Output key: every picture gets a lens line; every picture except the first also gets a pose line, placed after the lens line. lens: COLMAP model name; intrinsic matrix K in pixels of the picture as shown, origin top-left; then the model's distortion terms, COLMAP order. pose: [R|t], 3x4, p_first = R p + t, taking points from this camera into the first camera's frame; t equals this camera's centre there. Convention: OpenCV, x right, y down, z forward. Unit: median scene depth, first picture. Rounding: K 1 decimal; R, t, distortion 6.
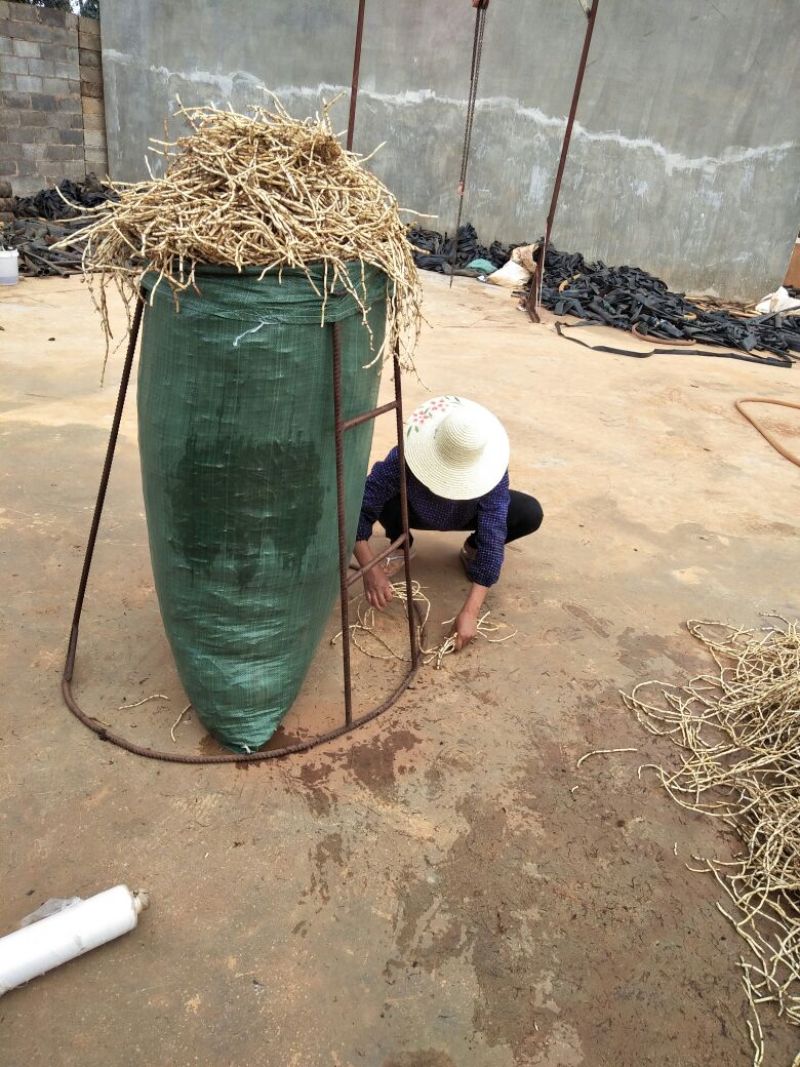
lens RADIAL K [[797.1, 0, 397.8], [0, 797.1, 532.7], [0, 0, 1]] dist [0.007933, -0.024472]
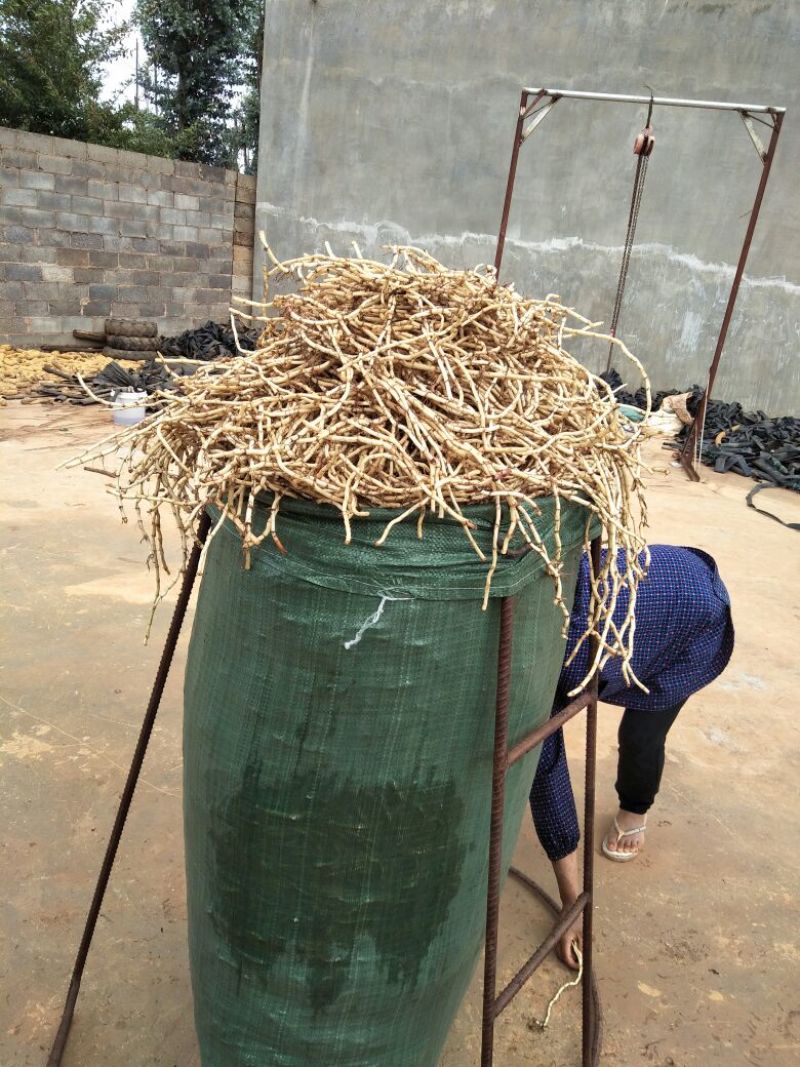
lens RADIAL K [[802.0, 0, 393.9], [0, 802.0, 528.7], [0, 0, 1]] dist [0.003902, -0.004801]
pose [[0.987017, 0.048317, -0.153178, -0.054442], [-0.072256, 0.985302, -0.154790, -0.163245], [0.143448, 0.163848, 0.976000, 0.307864]]
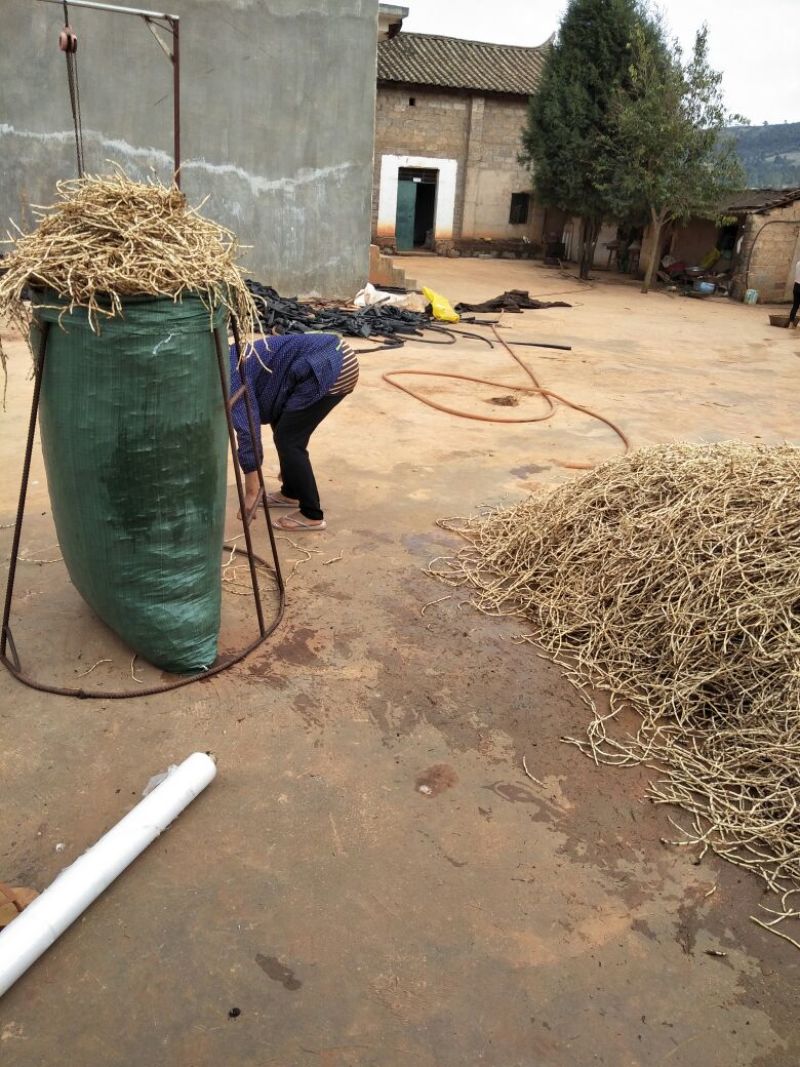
lens RADIAL K [[797.1, 0, 397.8], [0, 797.1, 532.7], [0, 0, 1]] dist [0.007933, -0.024472]
pose [[0.869226, -0.235500, 0.434724, -0.366581], [0.243893, 0.969084, 0.037312, 0.076671], [-0.430071, 0.073594, 0.899790, -0.259484]]
